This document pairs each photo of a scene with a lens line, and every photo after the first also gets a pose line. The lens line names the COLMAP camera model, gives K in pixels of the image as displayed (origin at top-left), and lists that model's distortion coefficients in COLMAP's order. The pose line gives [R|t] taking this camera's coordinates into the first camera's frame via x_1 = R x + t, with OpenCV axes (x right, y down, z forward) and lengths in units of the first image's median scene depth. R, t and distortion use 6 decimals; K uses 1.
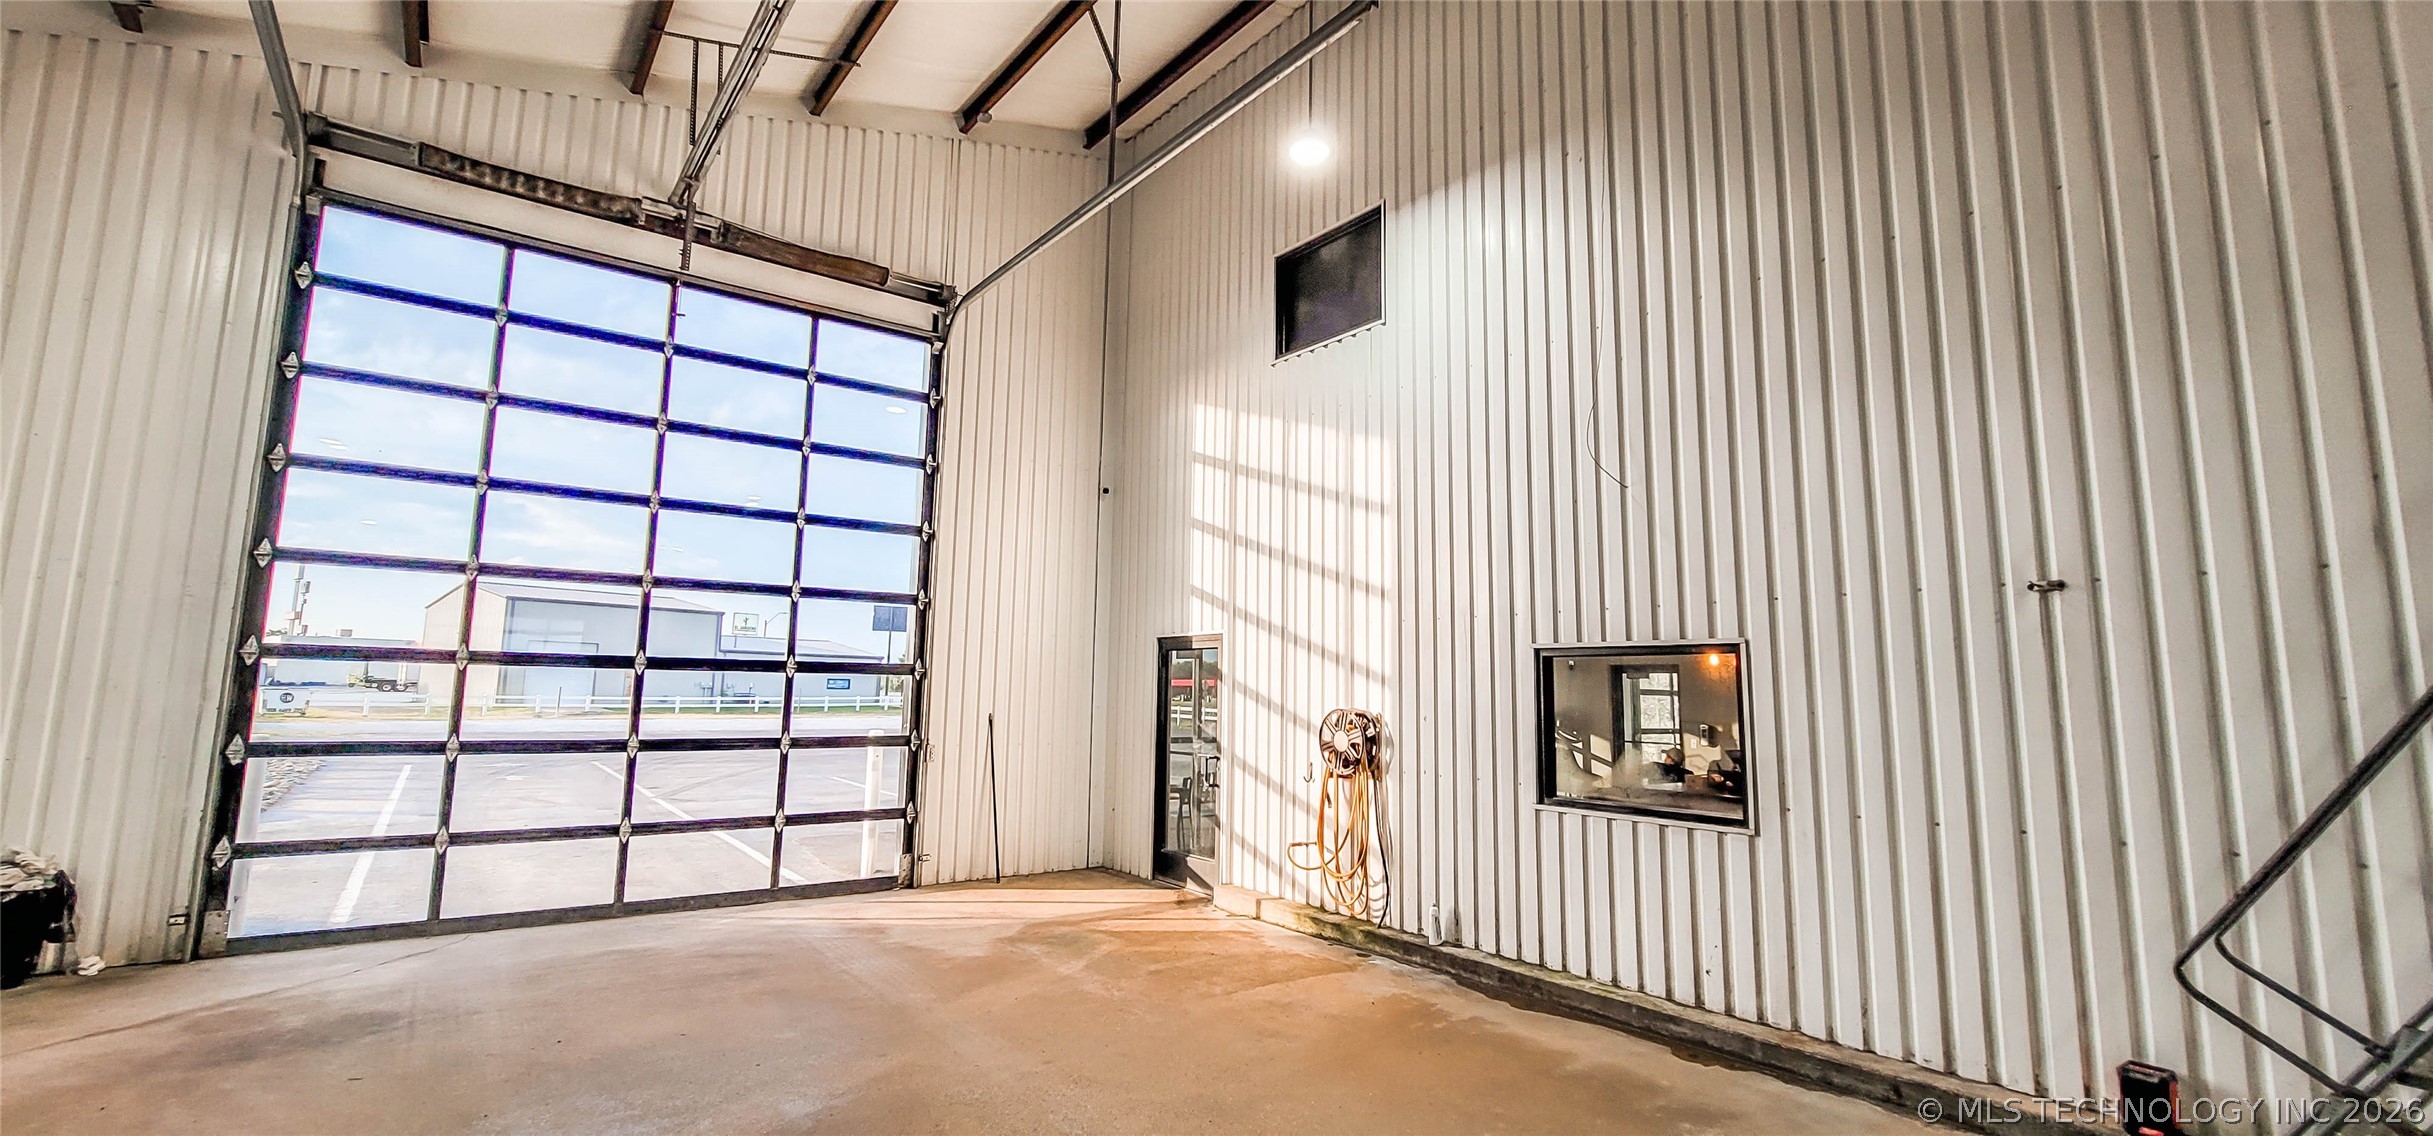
lens RADIAL K [[998.5, 0, 1208.8], [0, 998.5, 561.8], [0, 0, 1]] dist [-0.003954, 0.000325]
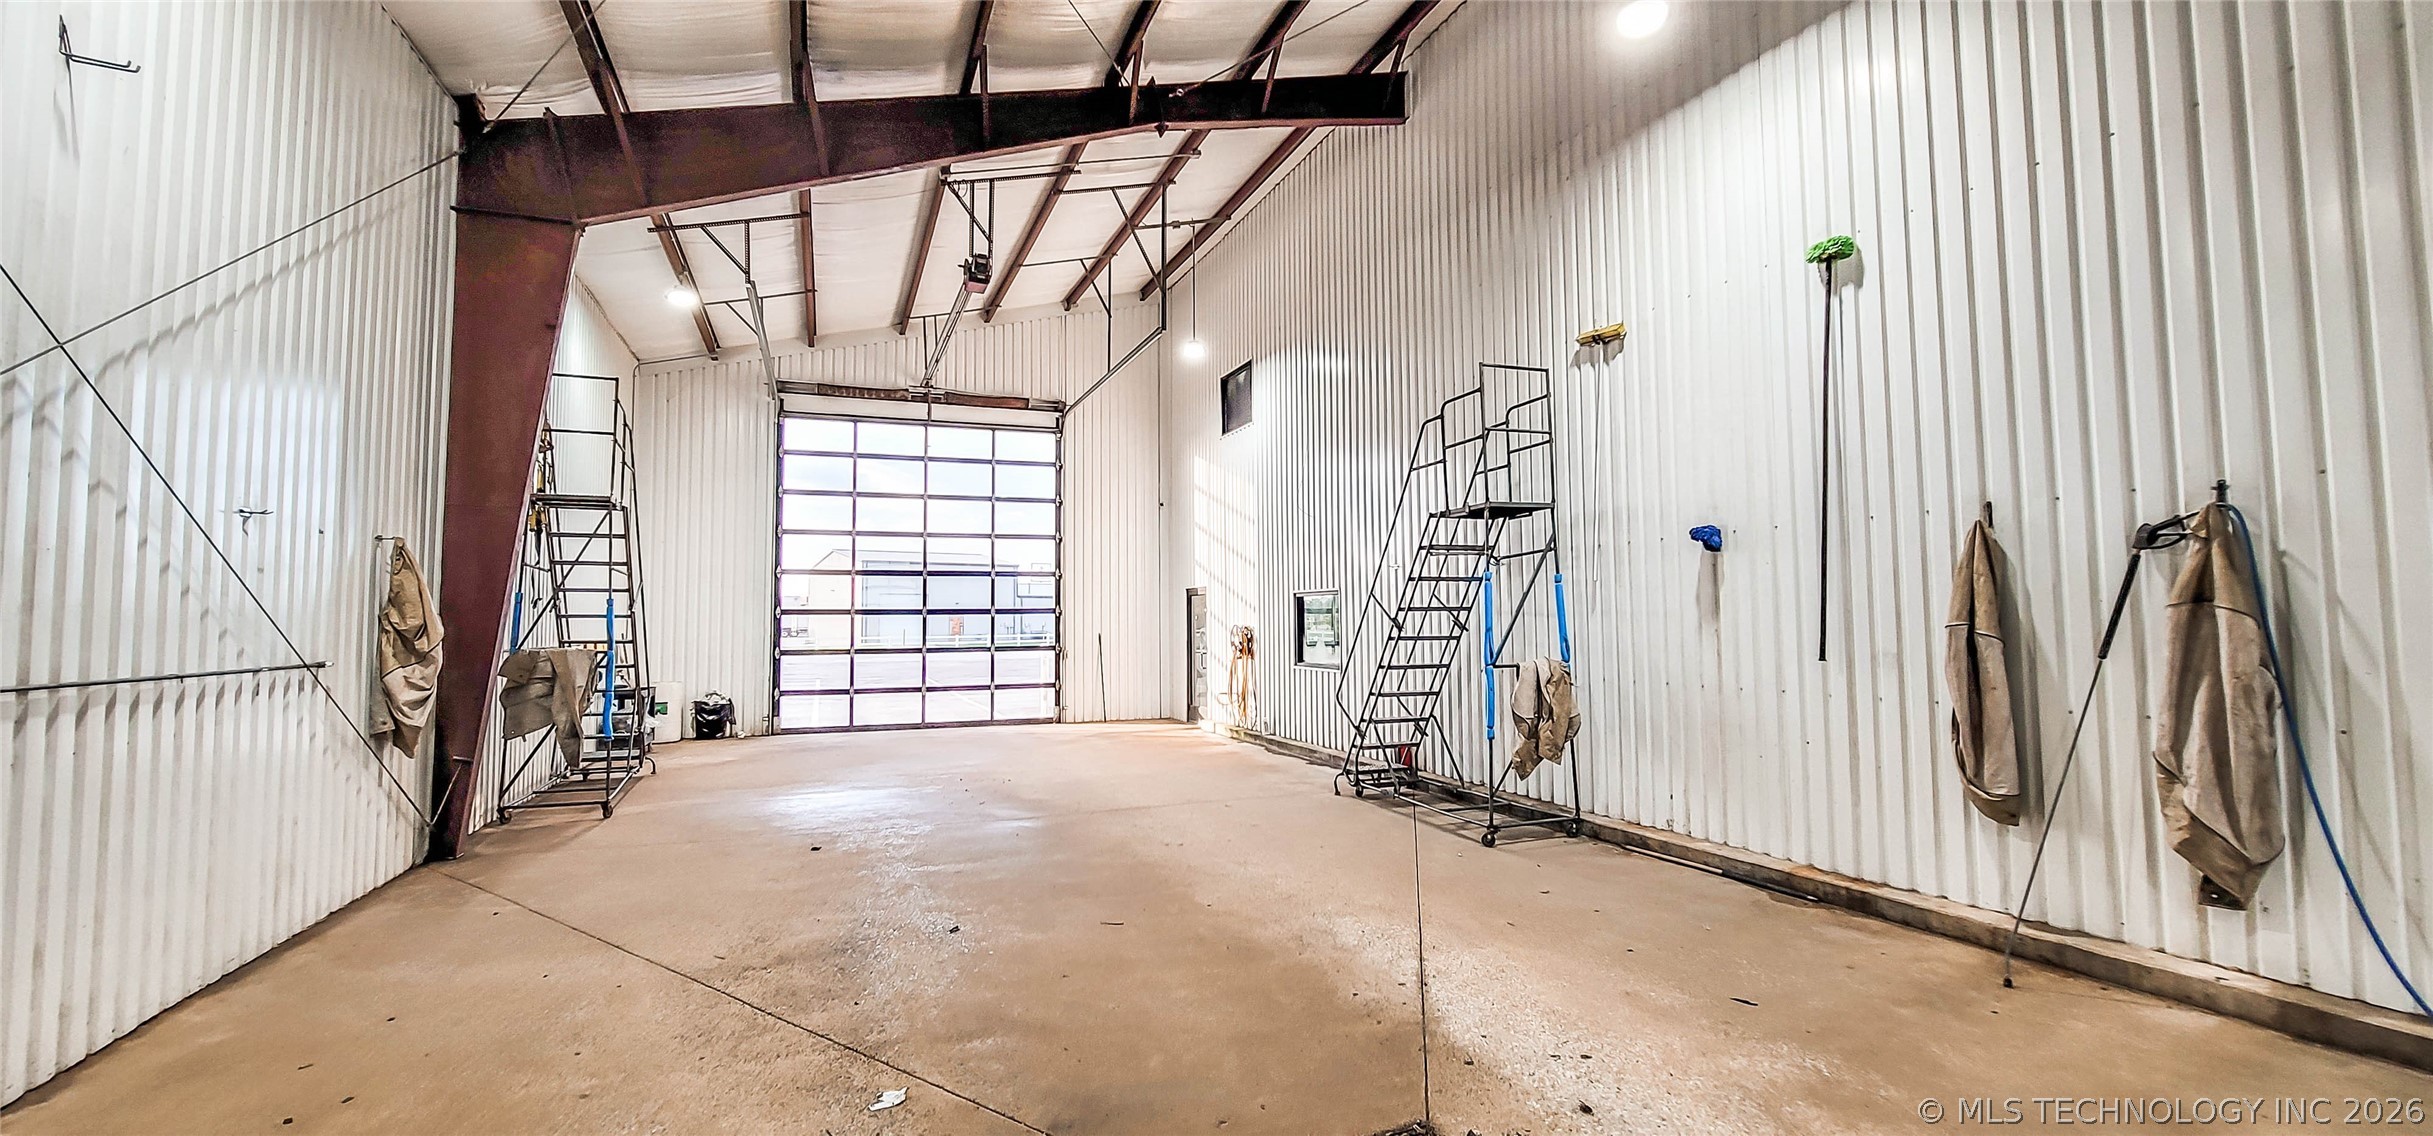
lens RADIAL K [[998.5, 0, 1208.8], [0, 998.5, 561.8], [0, 0, 1]] dist [-0.003954, 0.000325]
pose [[0.959736, -0.043227, -0.277558, 0.568502], [0.061634, 0.996416, 0.057935, -0.085173], [0.274059, -0.072710, 0.958960, -0.811619]]
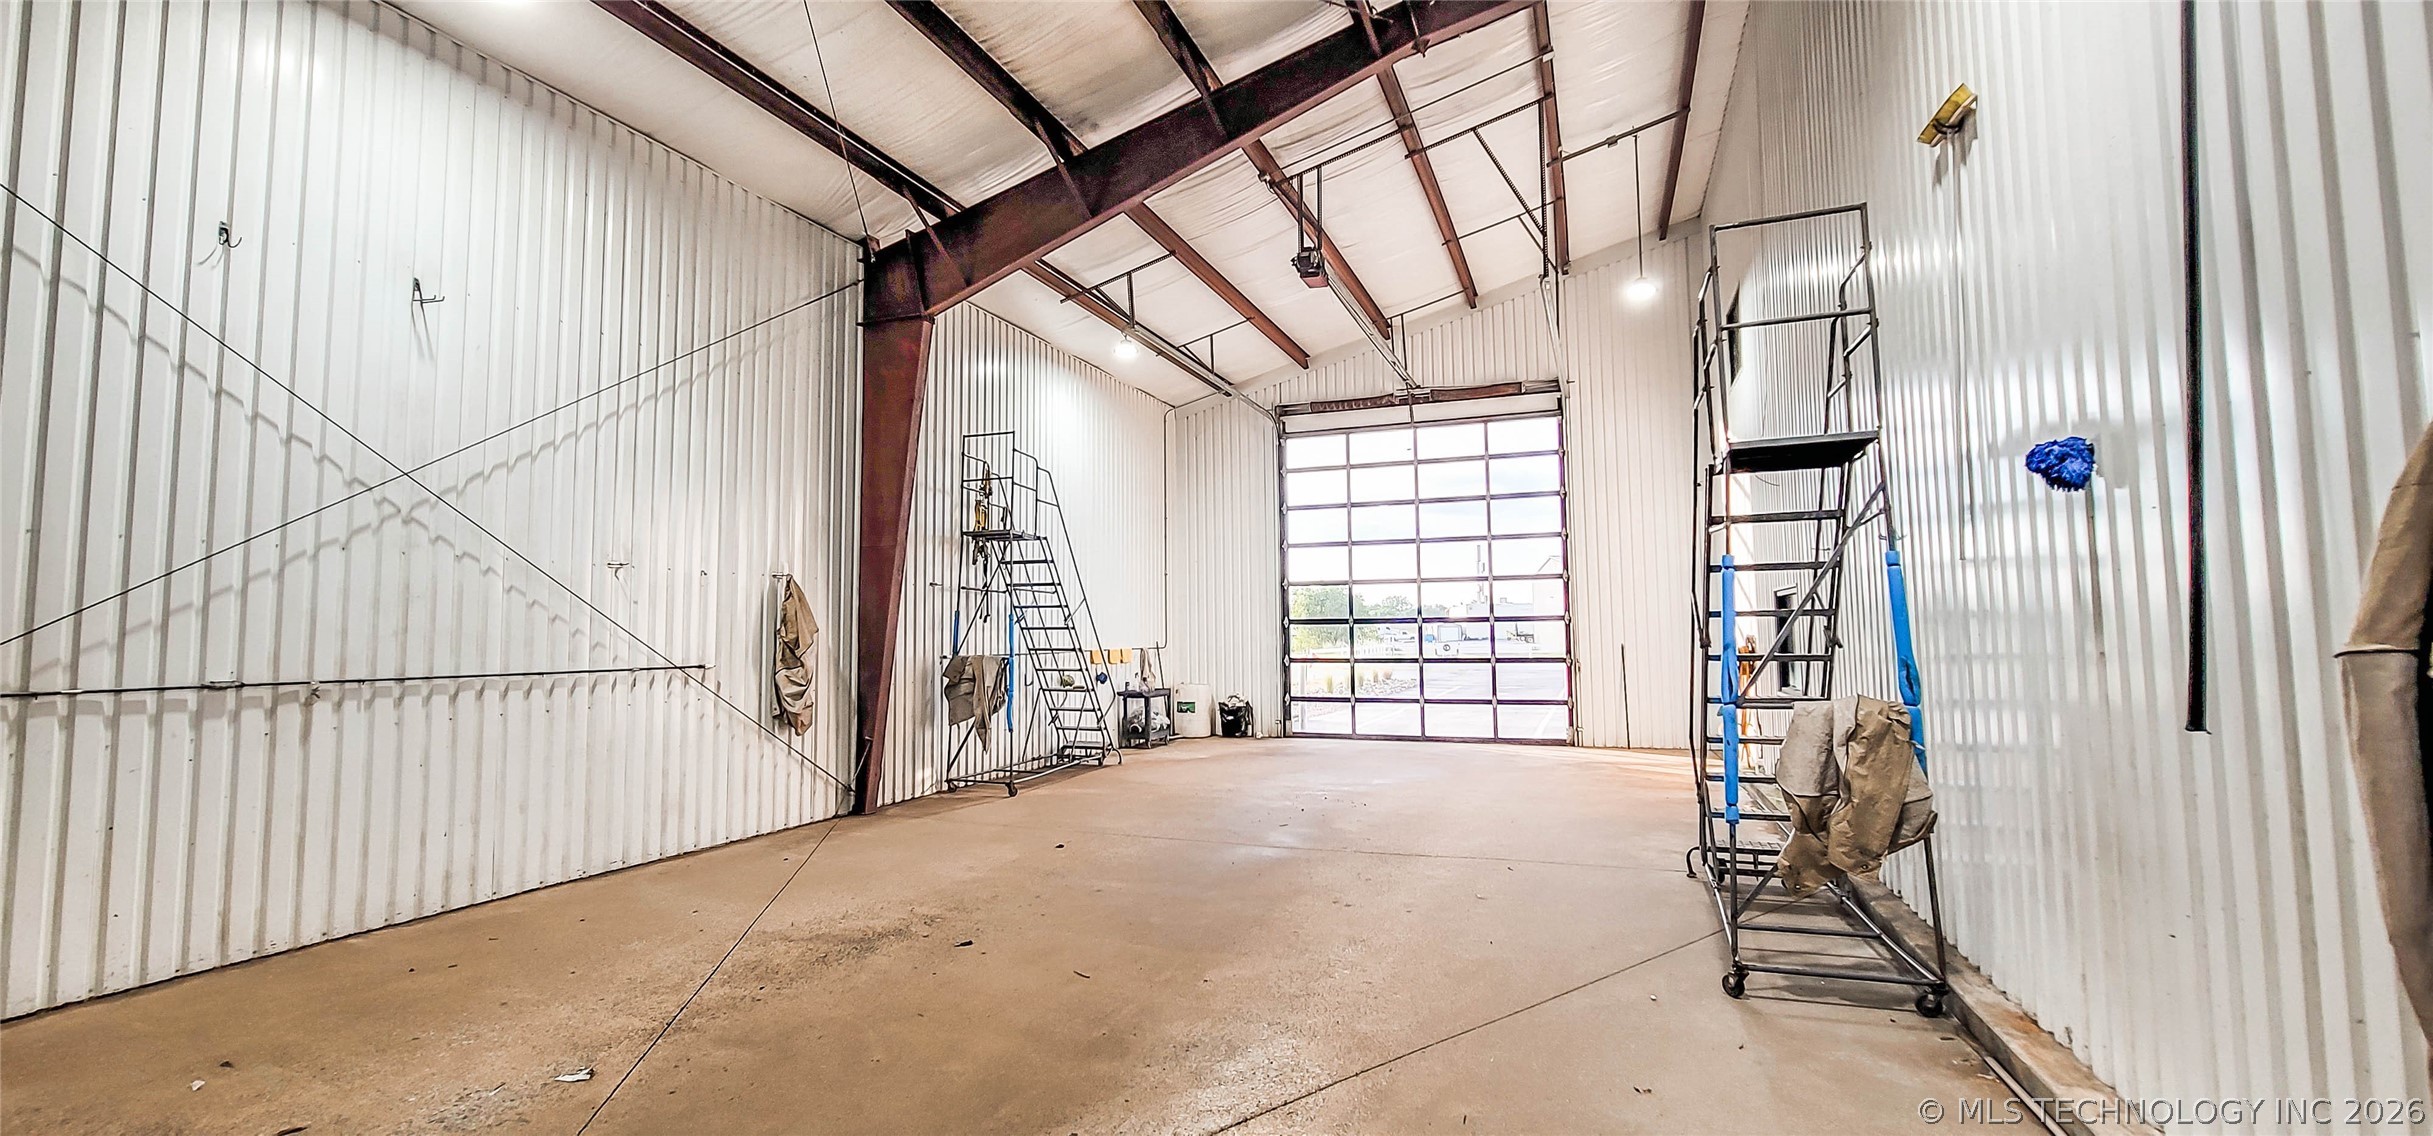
lens RADIAL K [[998.5, 0, 1208.8], [0, 998.5, 561.8], [0, 0, 1]] dist [-0.003954, 0.000325]
pose [[0.519163, -0.087070, -0.850229, 0.901348], [0.129935, 0.991275, -0.022174, -0.026912], [0.844741, -0.098962, 0.525947, -0.404734]]
